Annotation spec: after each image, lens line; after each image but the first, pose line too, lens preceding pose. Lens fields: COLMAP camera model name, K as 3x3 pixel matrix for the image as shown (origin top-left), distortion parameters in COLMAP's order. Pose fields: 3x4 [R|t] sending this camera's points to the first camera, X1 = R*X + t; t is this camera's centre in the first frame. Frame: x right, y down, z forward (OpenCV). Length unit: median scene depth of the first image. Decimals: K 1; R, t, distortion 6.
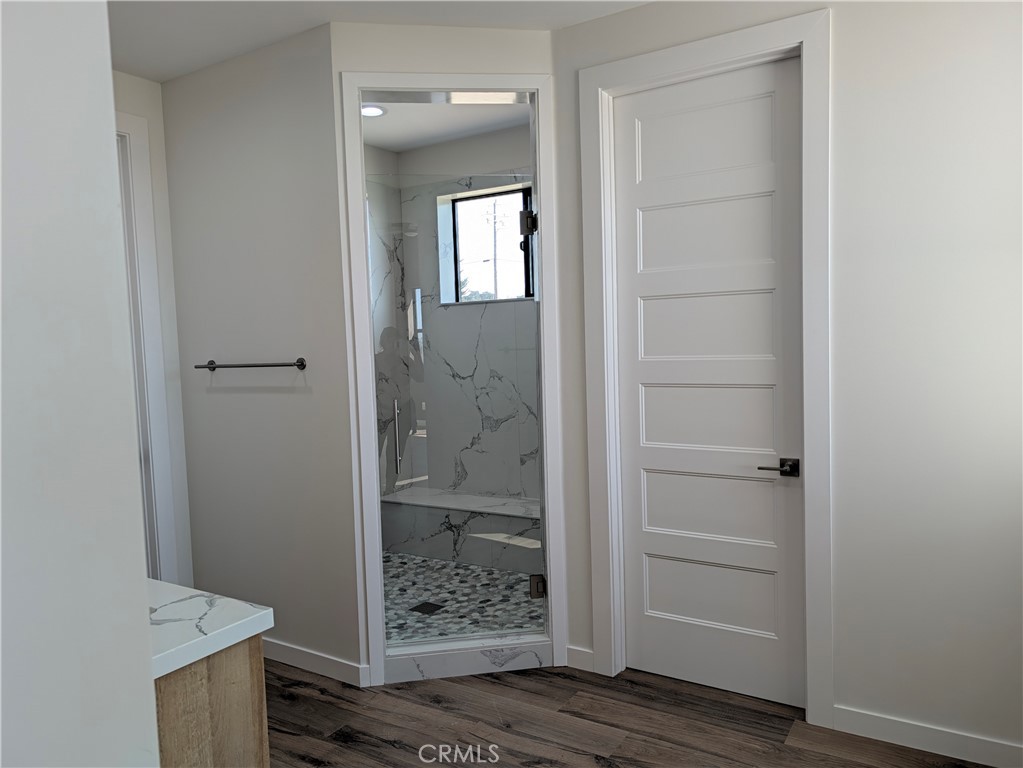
lens RADIAL K [[732.3, 0, 511.5], [0, 732.3, 385.8], [0, 0, 1]] dist [0.031801, -0.000575]
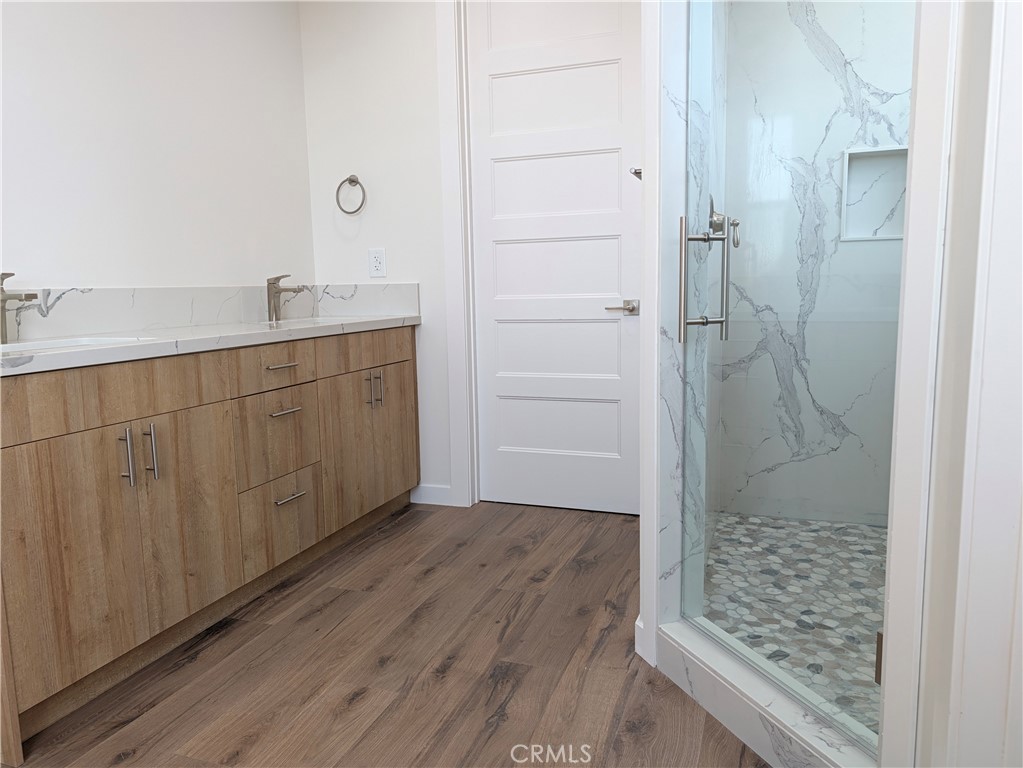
lens RADIAL K [[732.3, 0, 511.2], [0, 732.3, 383.7], [0, 0, 1]] dist [0.031801, -0.000575]
pose [[0.216107, 0.156320, -0.963775, 0.396837], [-0.041903, 0.987676, 0.150800, 0.066105], [0.975470, 0.007796, 0.219994, 0.746750]]
